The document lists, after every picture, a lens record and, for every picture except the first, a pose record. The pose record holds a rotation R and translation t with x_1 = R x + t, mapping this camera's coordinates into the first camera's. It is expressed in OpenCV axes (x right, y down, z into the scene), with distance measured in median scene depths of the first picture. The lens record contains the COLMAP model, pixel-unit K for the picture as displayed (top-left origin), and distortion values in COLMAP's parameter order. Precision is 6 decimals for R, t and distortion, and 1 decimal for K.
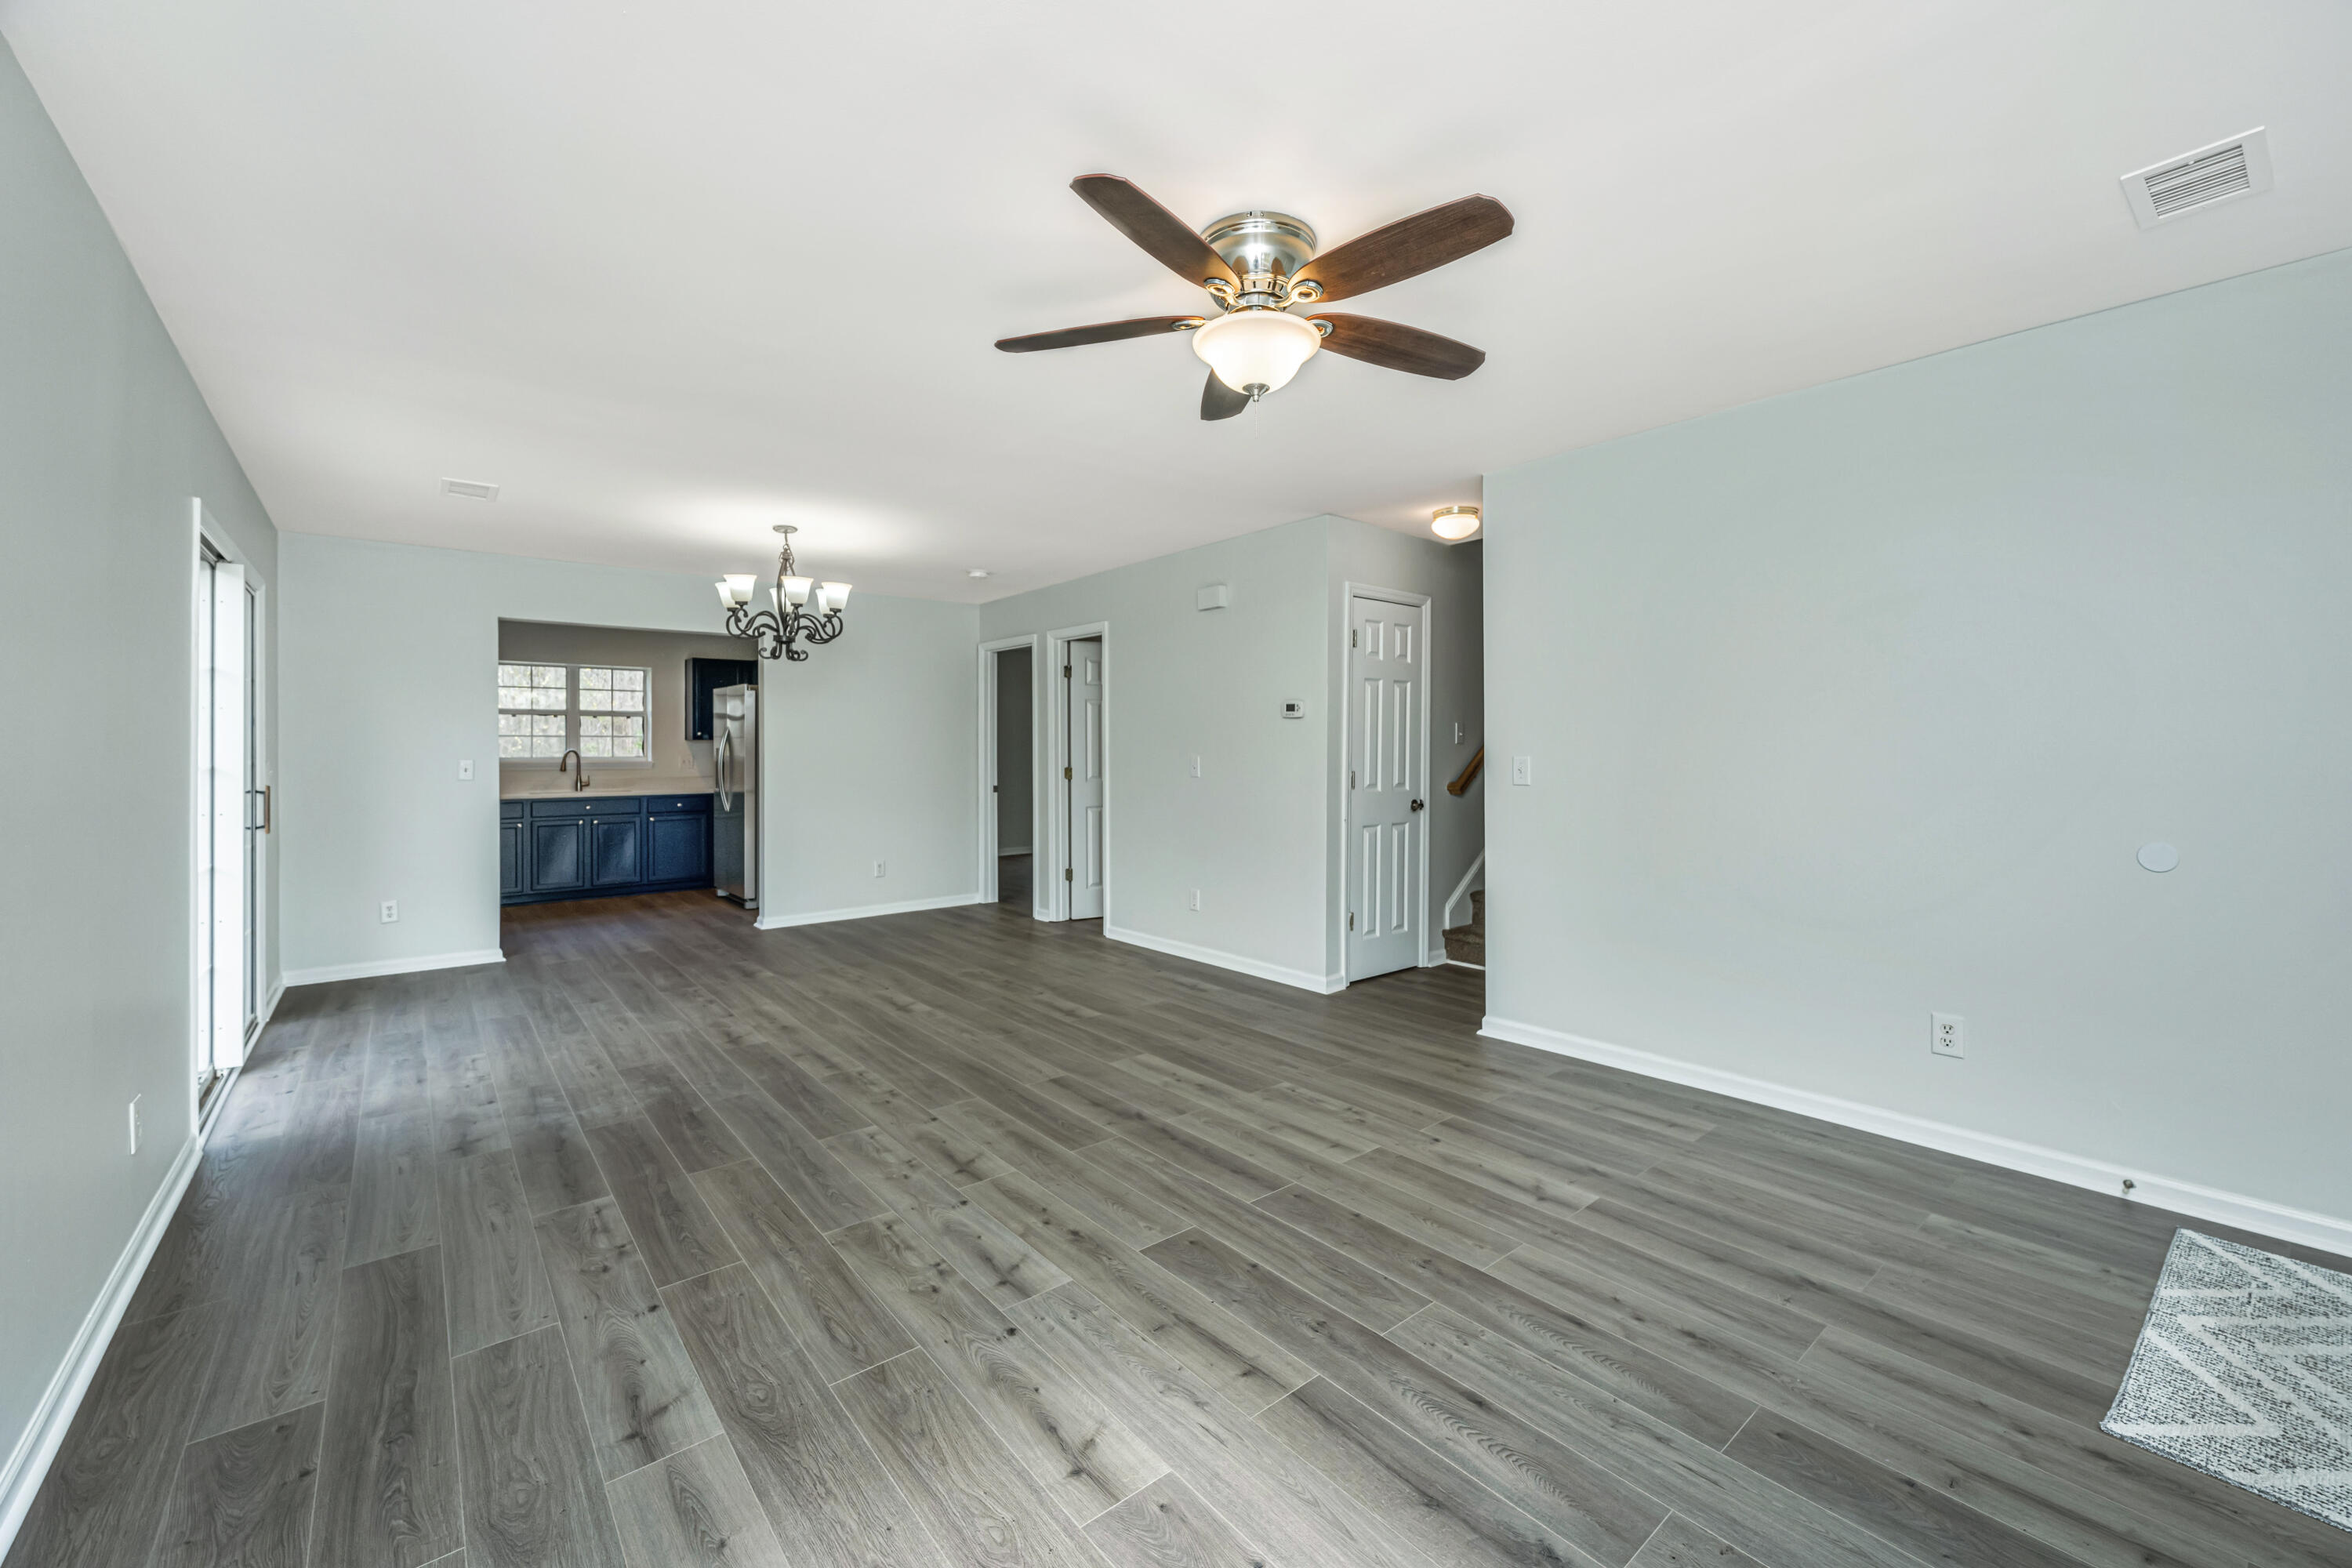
lens RADIAL K [[923.0, 0, 1182.2], [0, 923.0, 739.5], [0, 0, 1]] dist [-0.000215, 0.000007]
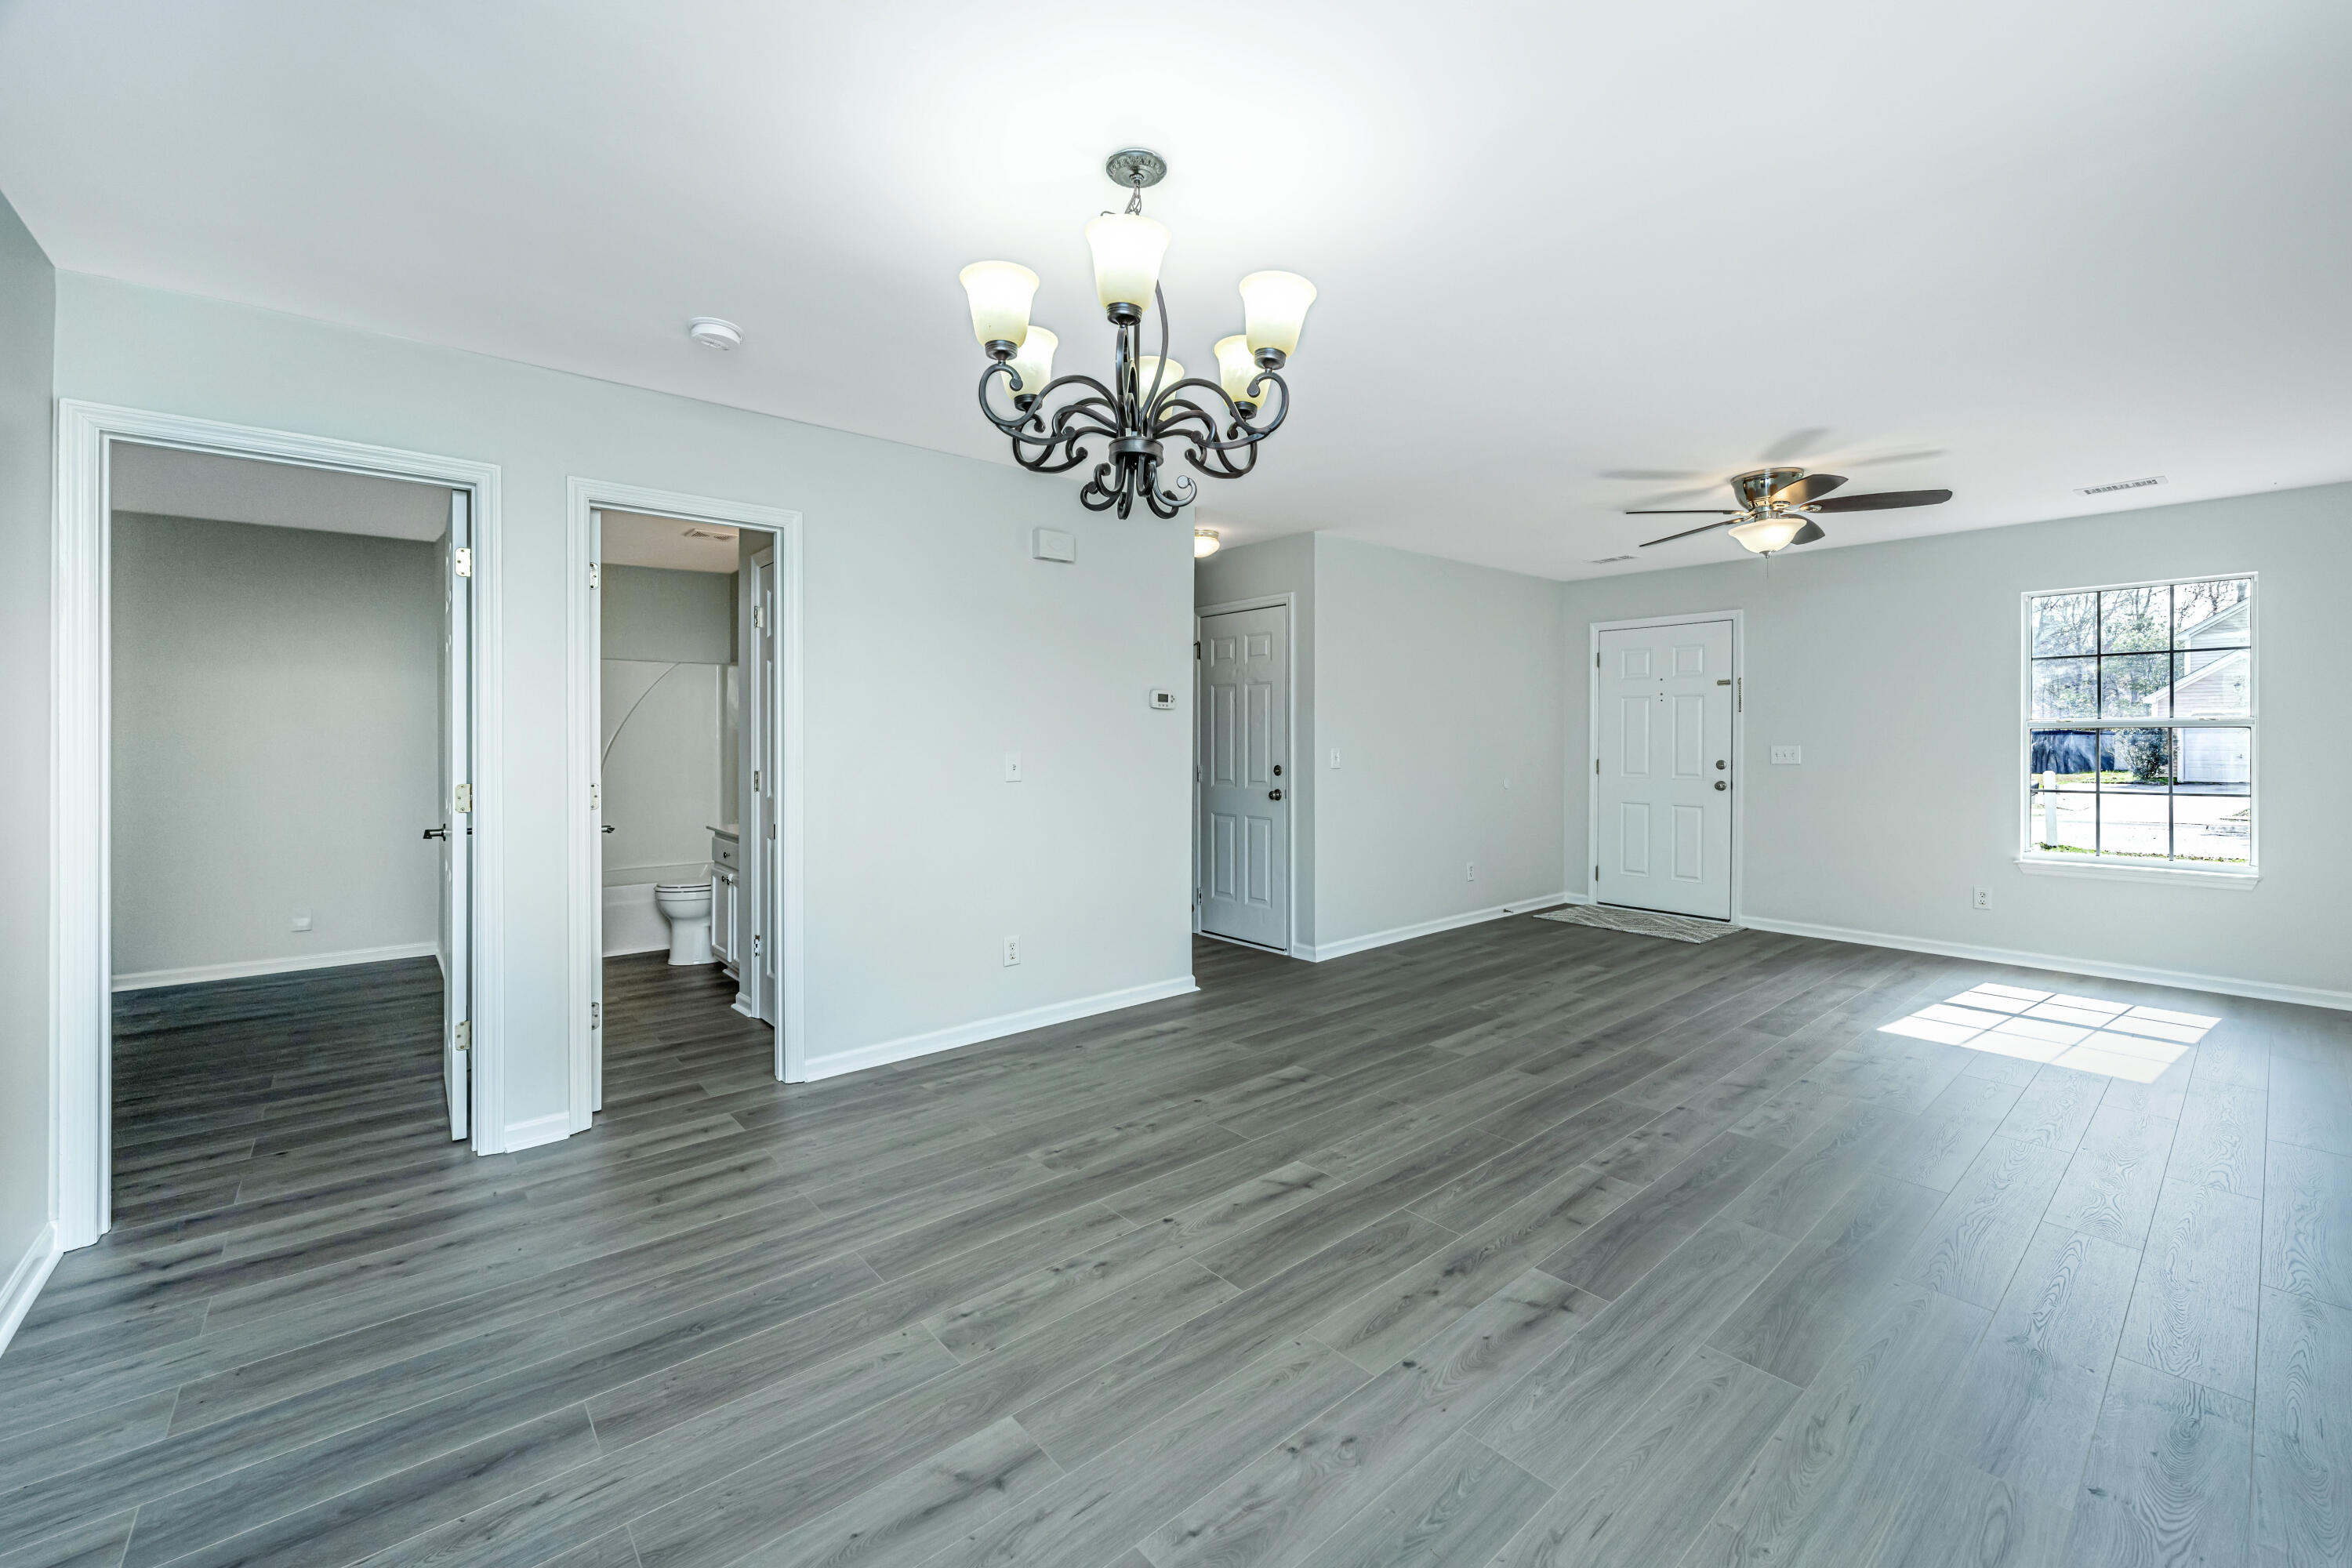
lens RADIAL K [[947.6, 0, 1171.7], [0, 947.6, 717.4], [0, 0, 1]] dist [0.000412, -0.000239]
pose [[-0.010197, 0.037625, 0.999240, -1.169939], [-0.005437, 0.999275, -0.037682, 0.029275], [-0.999933, -0.005817, -0.009985, 1.406539]]
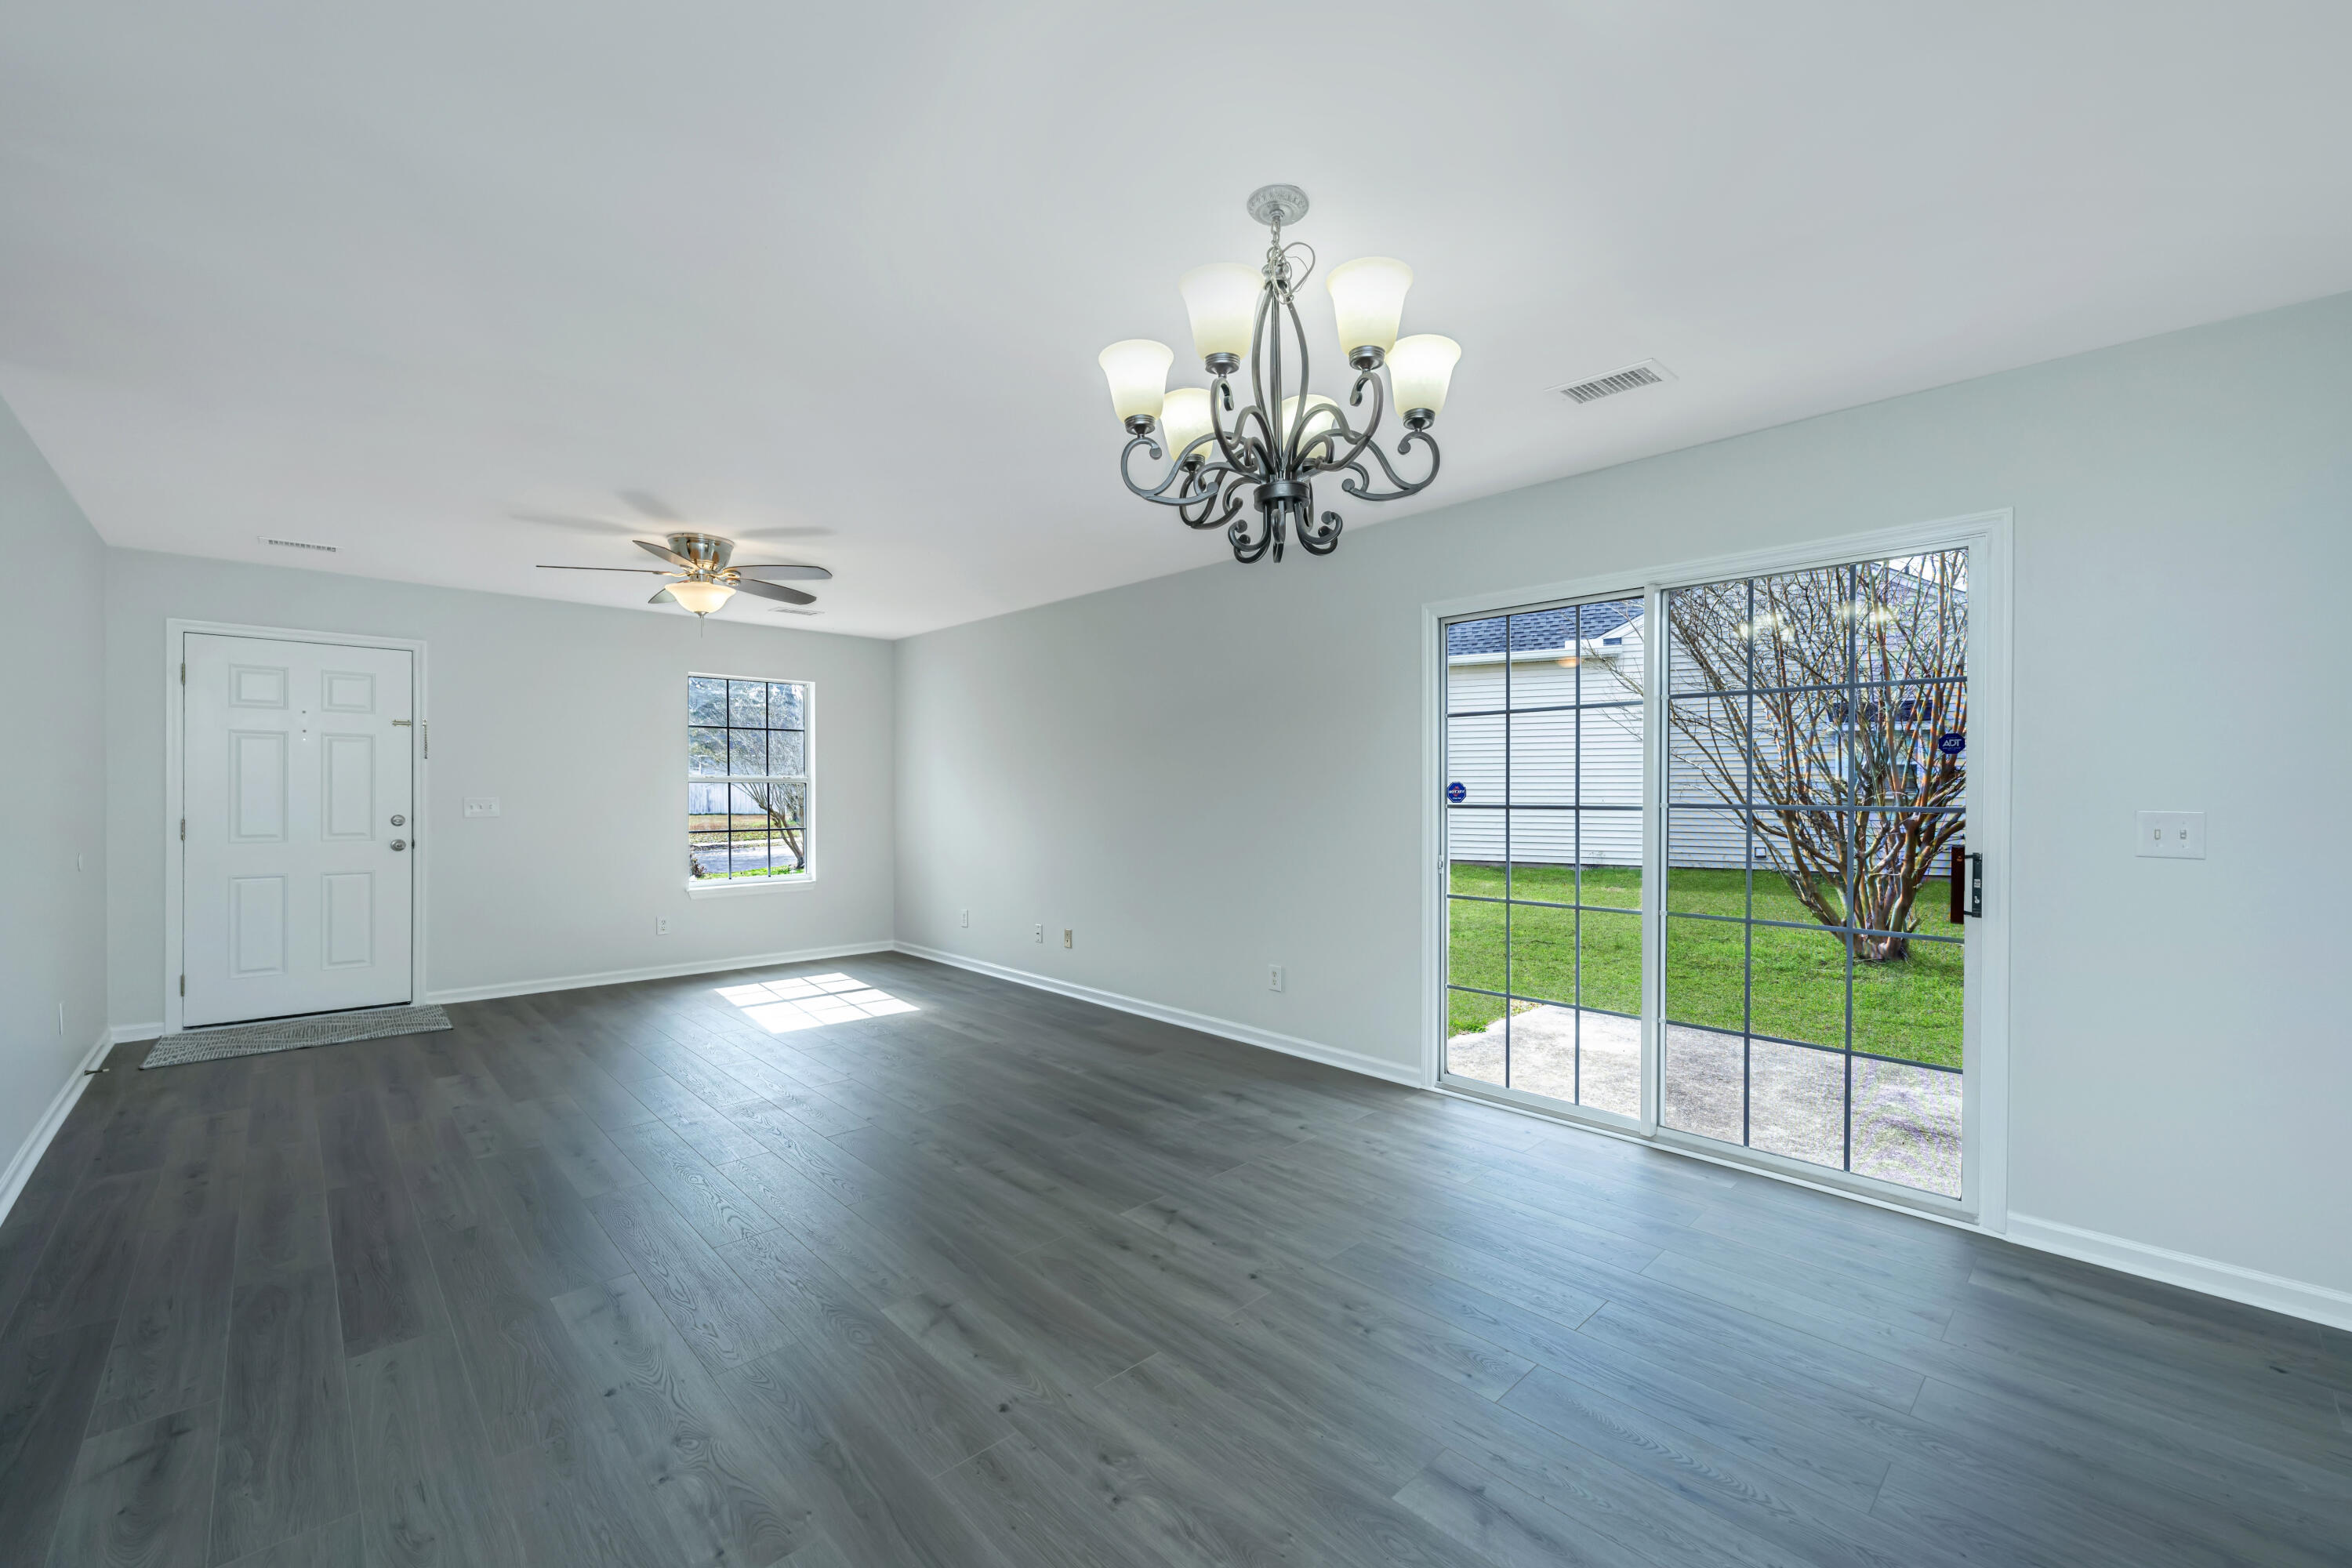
lens RADIAL K [[928.6, 0, 1182.0], [0, 928.6, 796.1], [0, 0, 1]] dist [0.001985, 0.000131]
pose [[-0.997413, 0.004470, -0.071743, -0.515301], [0.004847, 0.999975, -0.005089, 0.020943], [0.071718, -0.005424, -0.997410, 1.954874]]
